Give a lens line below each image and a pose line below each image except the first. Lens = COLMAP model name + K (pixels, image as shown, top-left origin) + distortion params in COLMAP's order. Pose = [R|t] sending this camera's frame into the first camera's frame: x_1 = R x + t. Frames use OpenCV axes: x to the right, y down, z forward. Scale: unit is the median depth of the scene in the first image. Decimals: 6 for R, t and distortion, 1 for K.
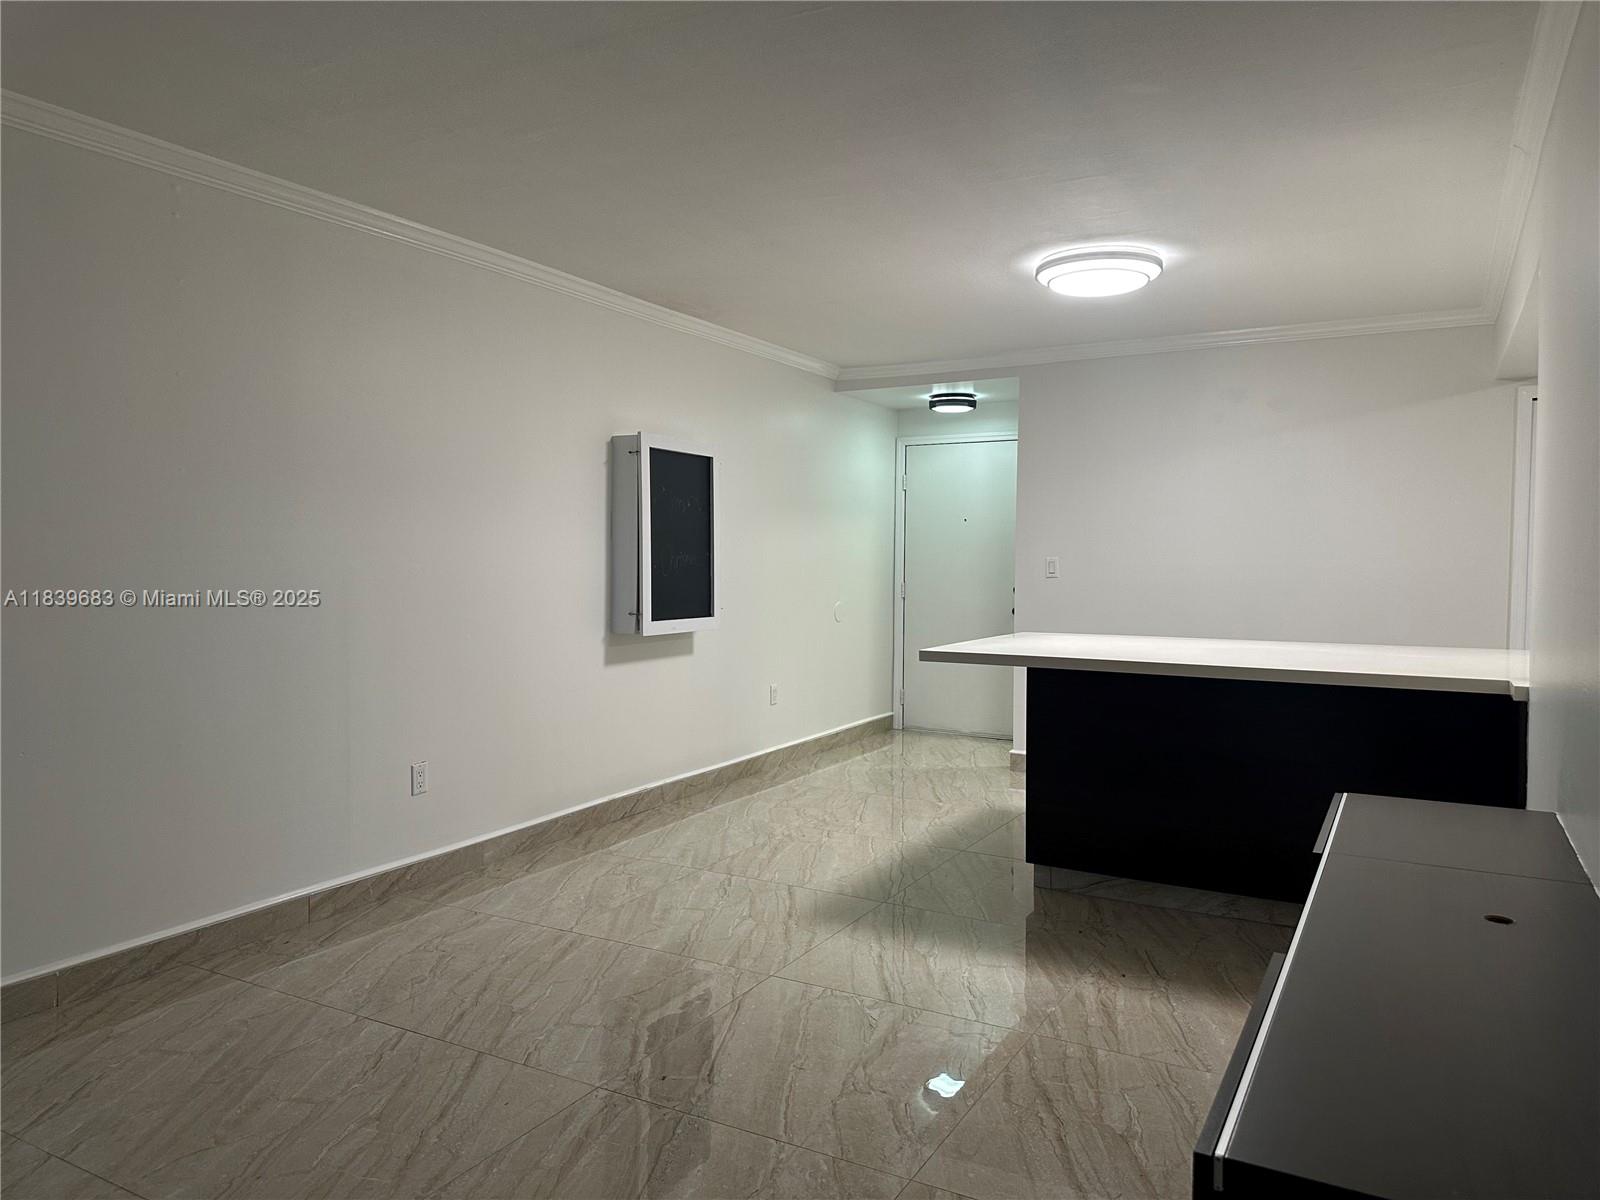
lens RADIAL K [[1119.4, 0, 802.3], [0, 1119.4, 576.8], [0, 0, 1]] dist [0.217537, -0.299420]
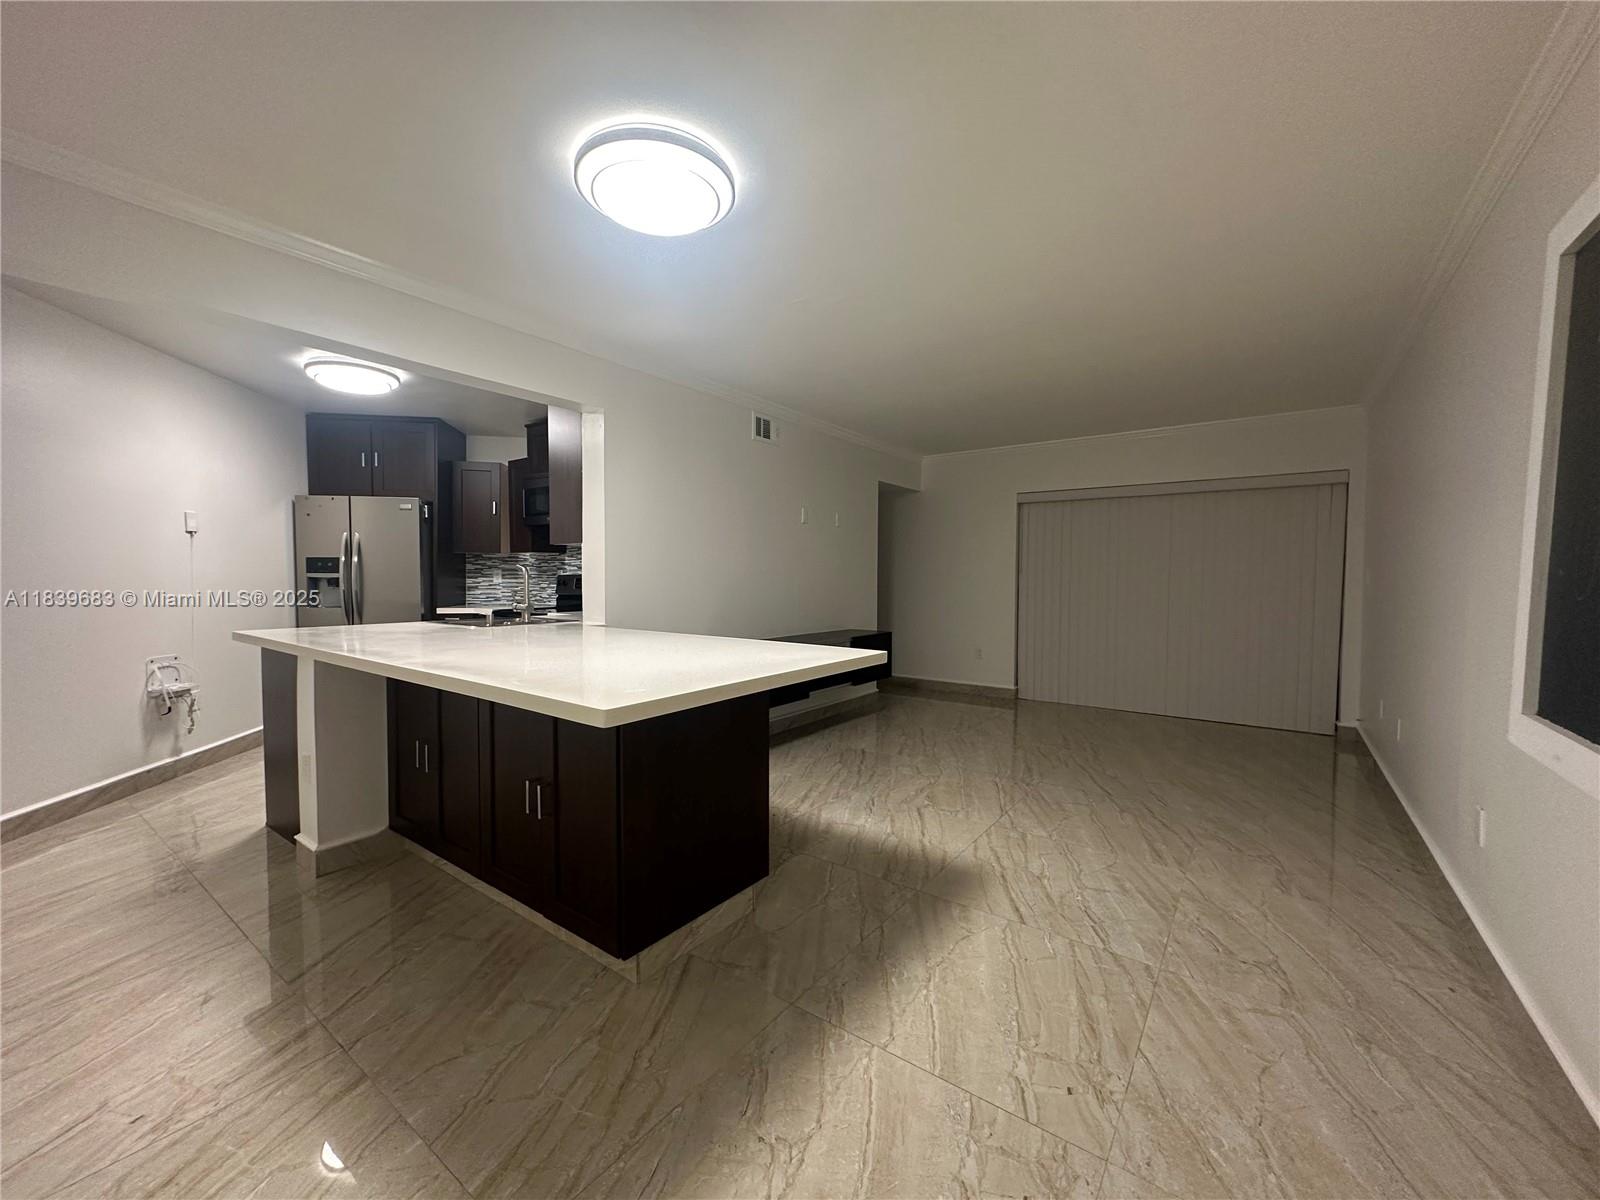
lens RADIAL K [[639.1, 0, 800.0], [0, 639.1, 600.0], [0, 0, 1]] dist [0.000884, 0.000203]
pose [[-0.991922, -0.019618, 0.125326, 0.116078], [-0.012419, 0.998241, 0.057967, -0.012615], [-0.126243, 0.055942, -0.990421, 1.648368]]
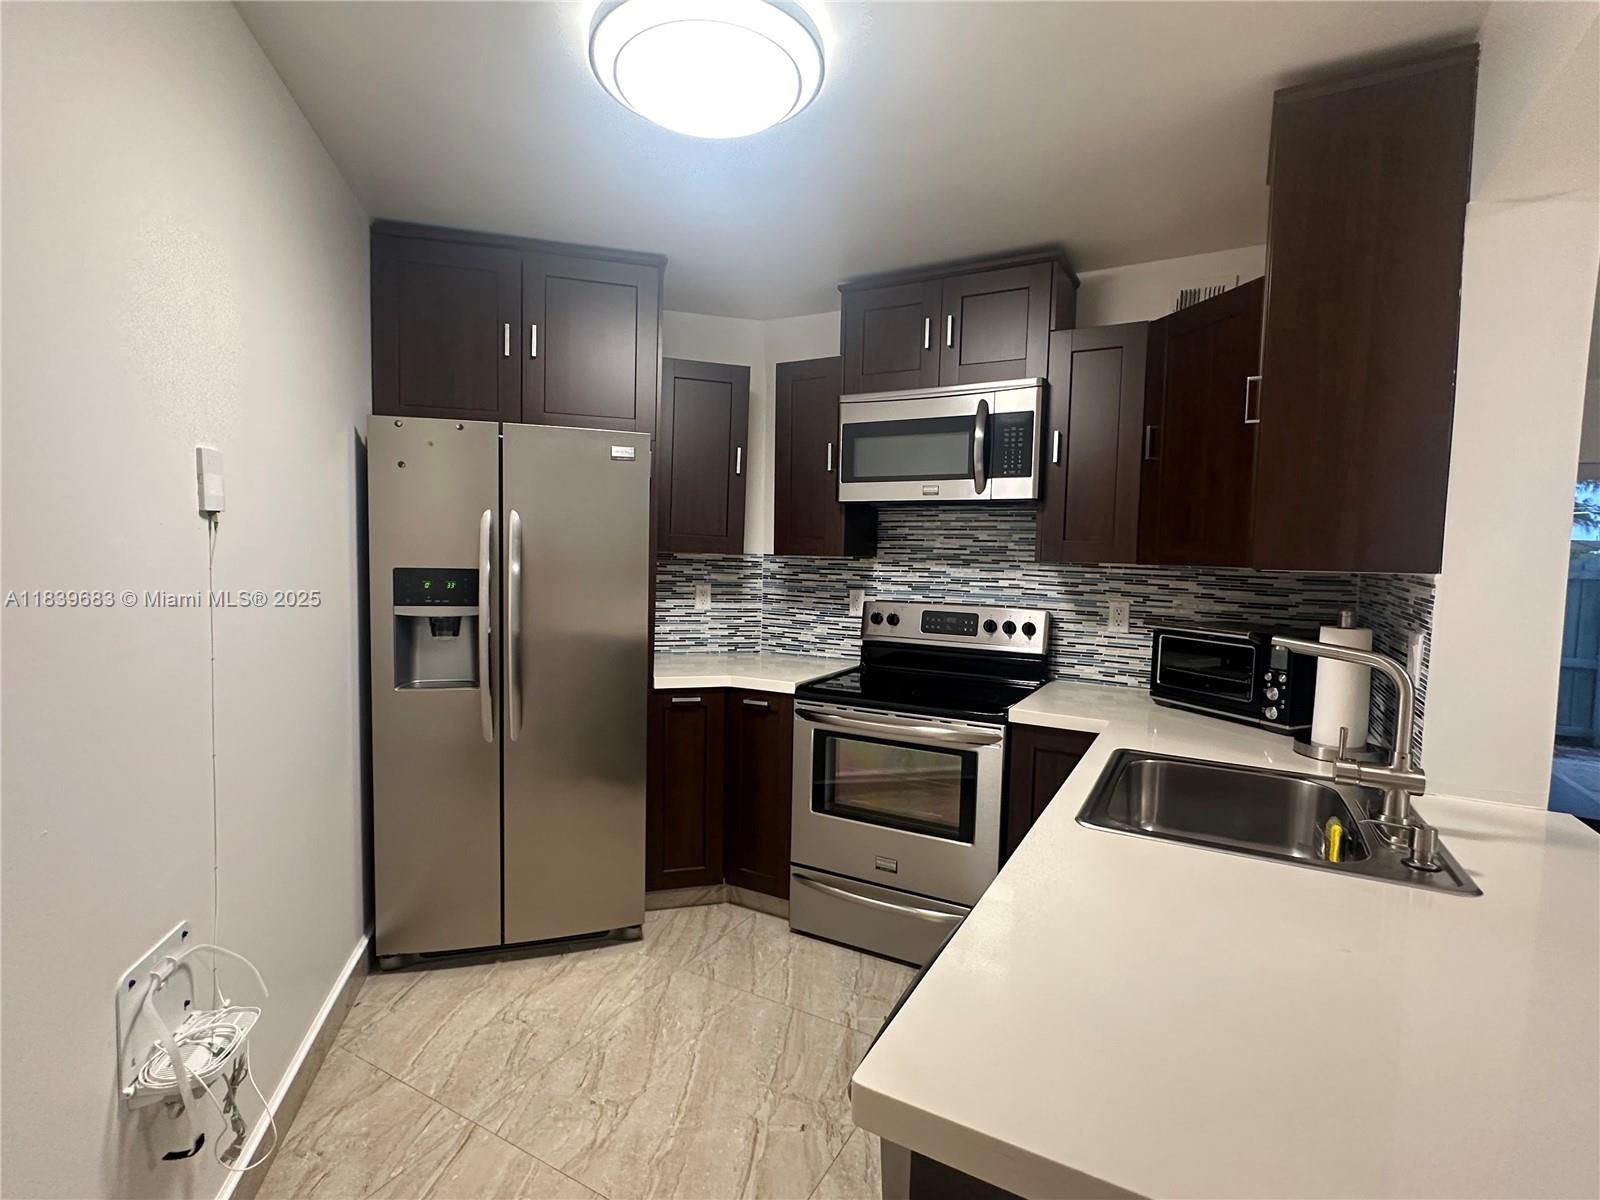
lens RADIAL K [[771.7, 0, 800.0], [0, 771.7, 600.0], [0, 0, 1]] dist [0.000515, -0.000031]
pose [[-0.999440, -0.033451, 0.000227, 0.864314], [-0.033321, 0.996110, 0.081576, -0.045500], [-0.002955, 0.081523, -0.996667, 1.174195]]
